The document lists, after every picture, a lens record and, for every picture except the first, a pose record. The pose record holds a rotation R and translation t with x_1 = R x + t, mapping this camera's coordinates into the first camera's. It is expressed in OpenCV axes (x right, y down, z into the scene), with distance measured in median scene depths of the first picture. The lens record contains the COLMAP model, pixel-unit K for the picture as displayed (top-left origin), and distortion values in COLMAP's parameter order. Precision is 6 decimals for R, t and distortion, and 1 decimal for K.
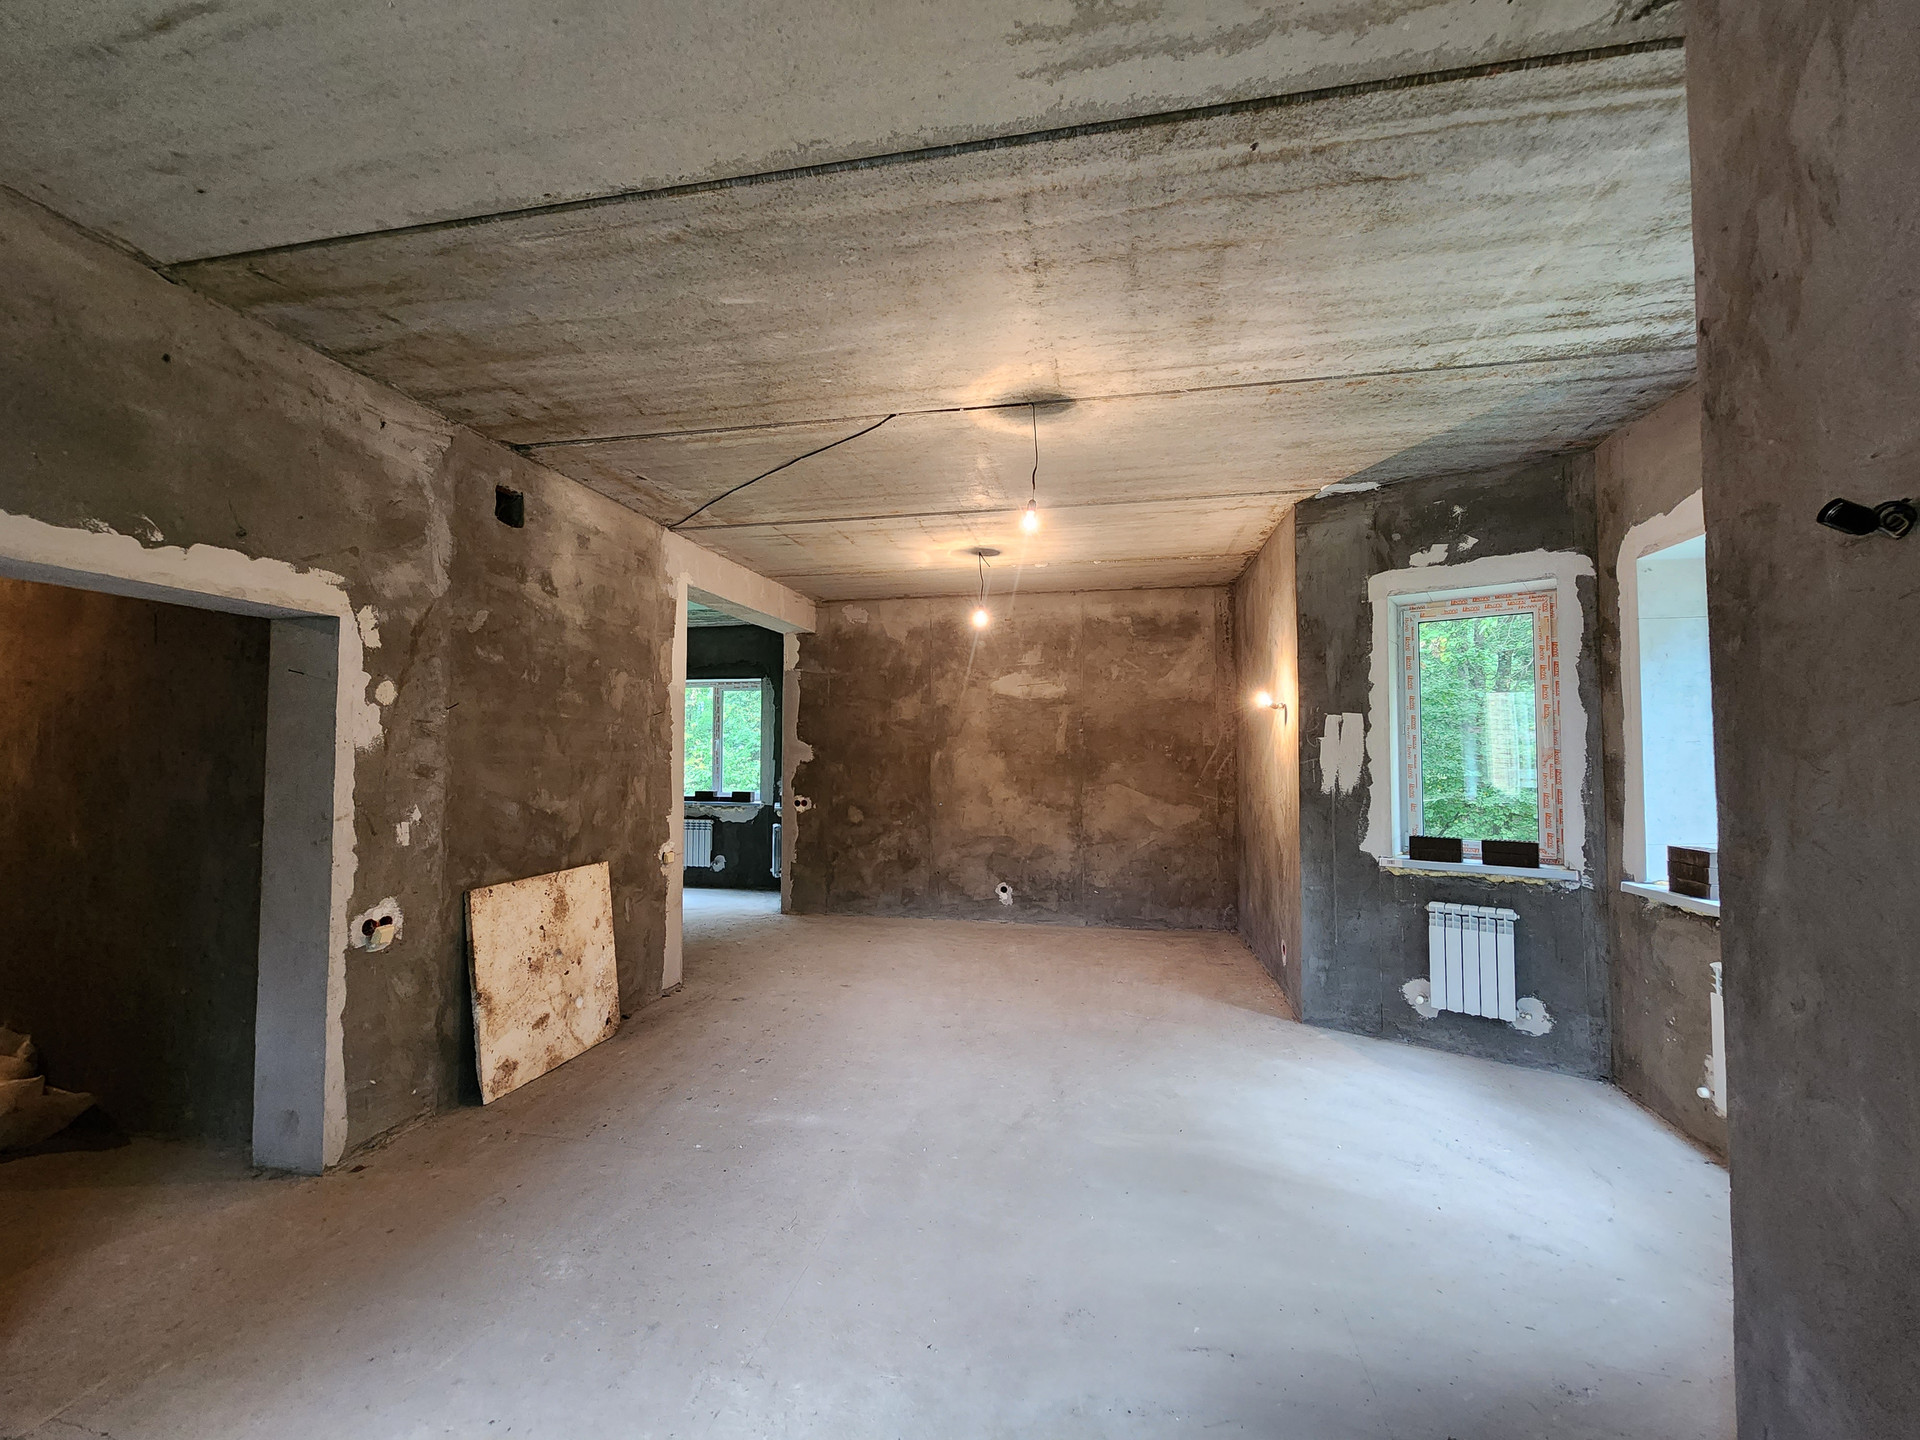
lens RADIAL K [[794.0, 0, 952.4], [0, 794.0, 721.9], [0, 0, 1]] dist [-0.000925, -0.002935]
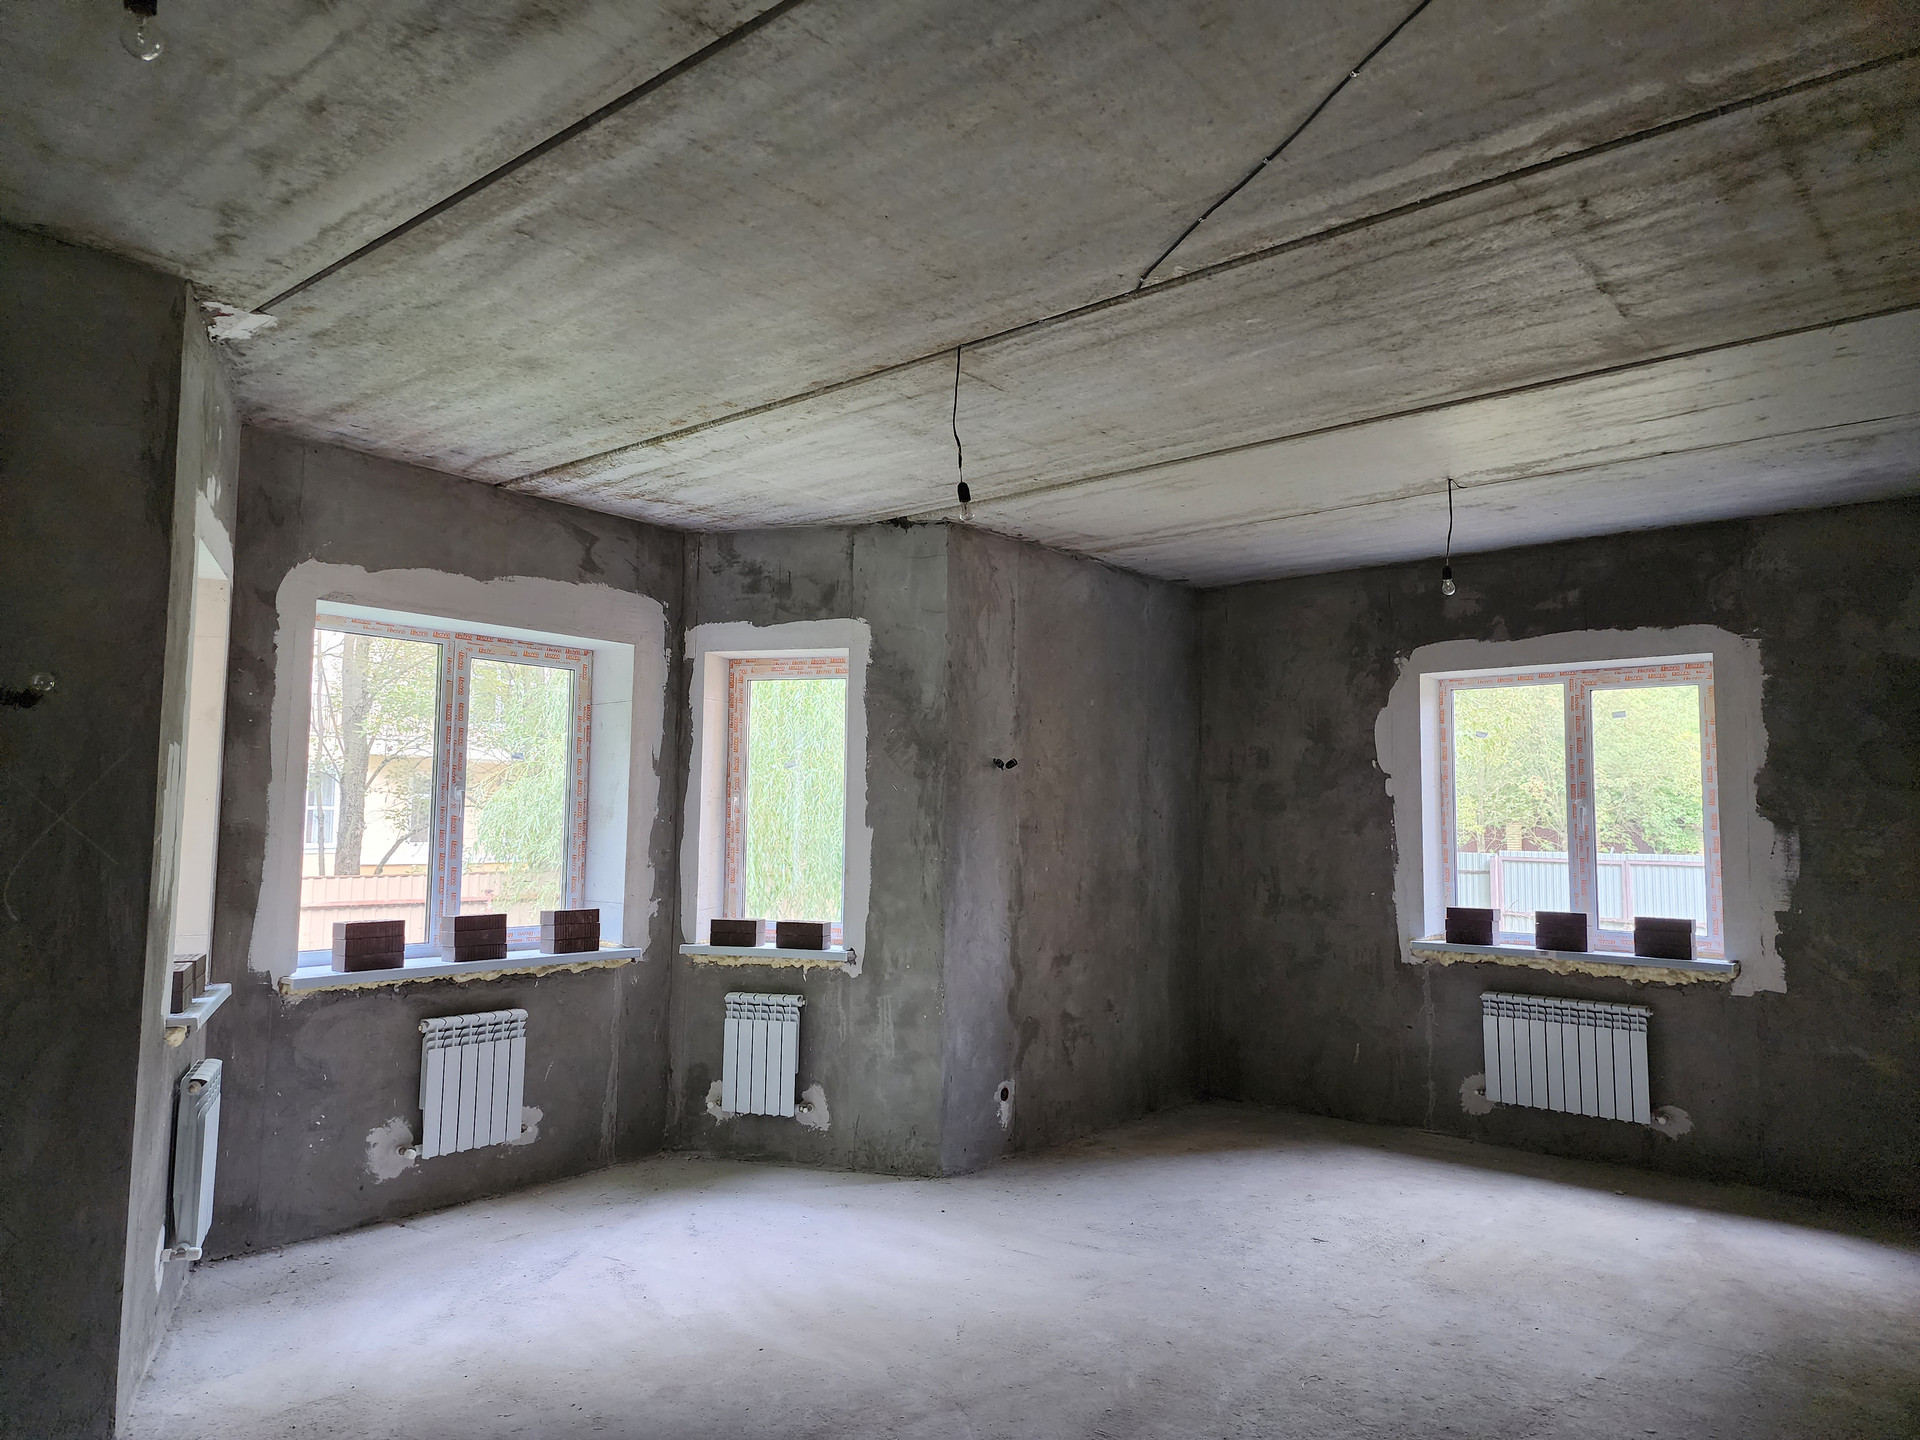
lens RADIAL K [[1285.7, 0, 949.2], [0, 1285.7, 722.9], [0, 0, 1]] dist [0.074004, -0.057817]
pose [[-0.885799, 0.027440, 0.463258, -0.397015], [-0.029507, 0.992900, -0.115231, 0.071272], [-0.463131, -0.115741, -0.878700, 1.865359]]
